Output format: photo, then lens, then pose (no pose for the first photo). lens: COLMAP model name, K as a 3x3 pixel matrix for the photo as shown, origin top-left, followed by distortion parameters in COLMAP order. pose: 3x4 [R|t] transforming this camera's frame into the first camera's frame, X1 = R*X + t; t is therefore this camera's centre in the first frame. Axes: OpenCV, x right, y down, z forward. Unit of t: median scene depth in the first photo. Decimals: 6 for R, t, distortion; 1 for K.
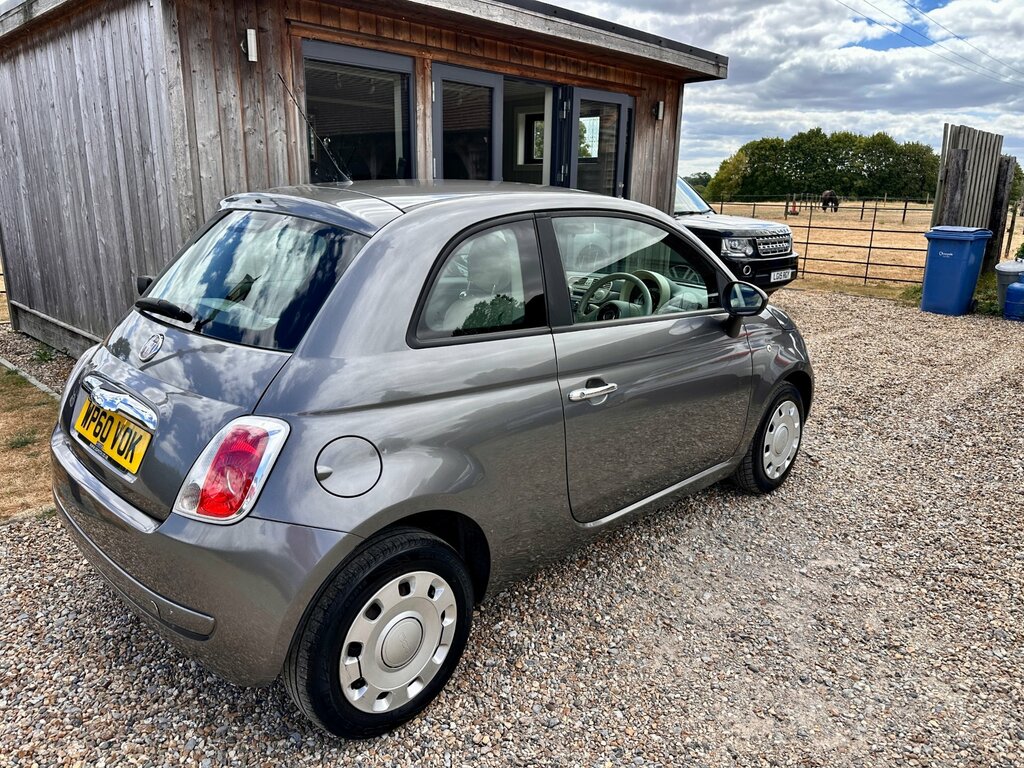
lens RADIAL K [[726.8, 0, 509.7], [0, 726.8, 379.8], [0, 0, 1]] dist [0.026217, -0.028933]
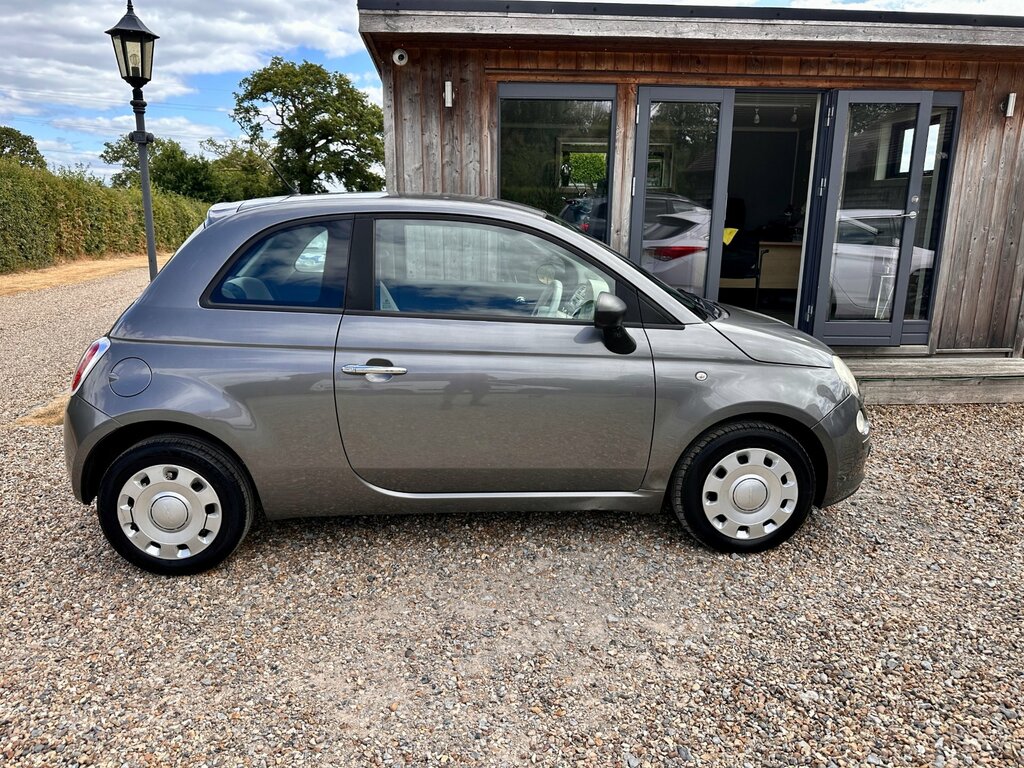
lens RADIAL K [[726.8, 0, 509.0], [0, 726.8, 388.9], [0, 0, 1]] dist [0.026217, -0.028933]
pose [[0.747386, 0.142833, -0.648855, 0.572840], [-0.163214, 0.986162, 0.029086, -0.012972], [0.644030, 0.084164, 0.760356, 0.150726]]
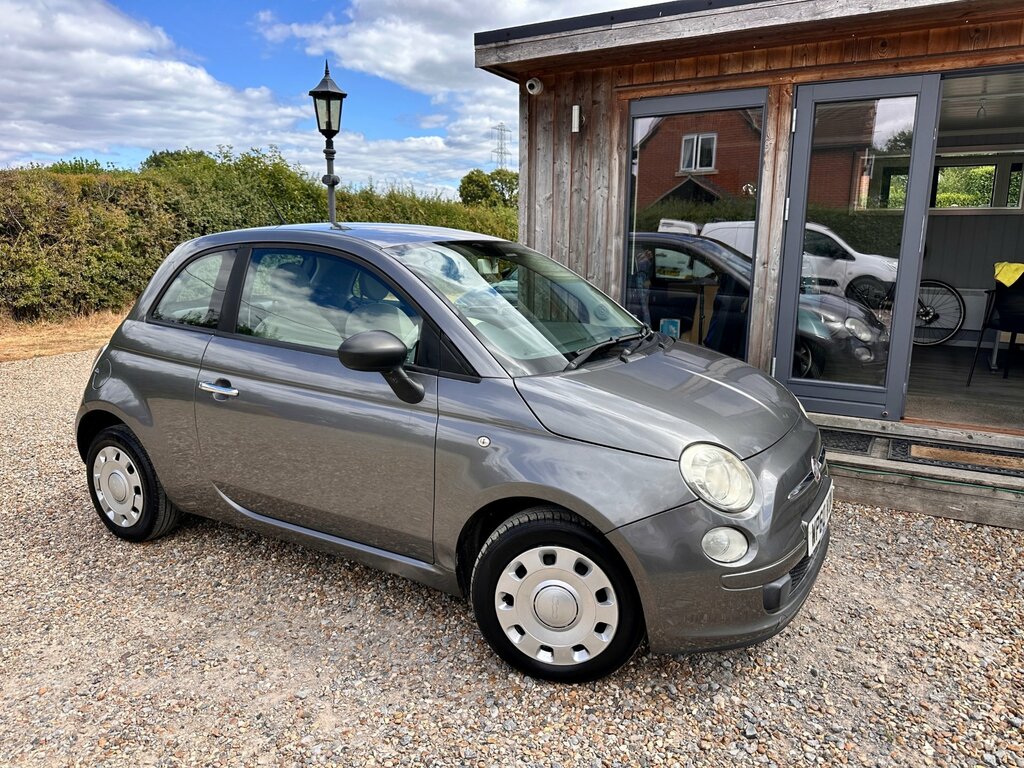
lens RADIAL K [[726.8, 0, 506.7], [0, 726.8, 393.3], [0, 0, 1]] dist [0.026217, -0.028933]
pose [[0.242779, 0.183055, -0.952654, 0.782723], [-0.249260, 0.960835, 0.121105, -0.137209], [0.937511, 0.208057, 0.278899, 0.620682]]
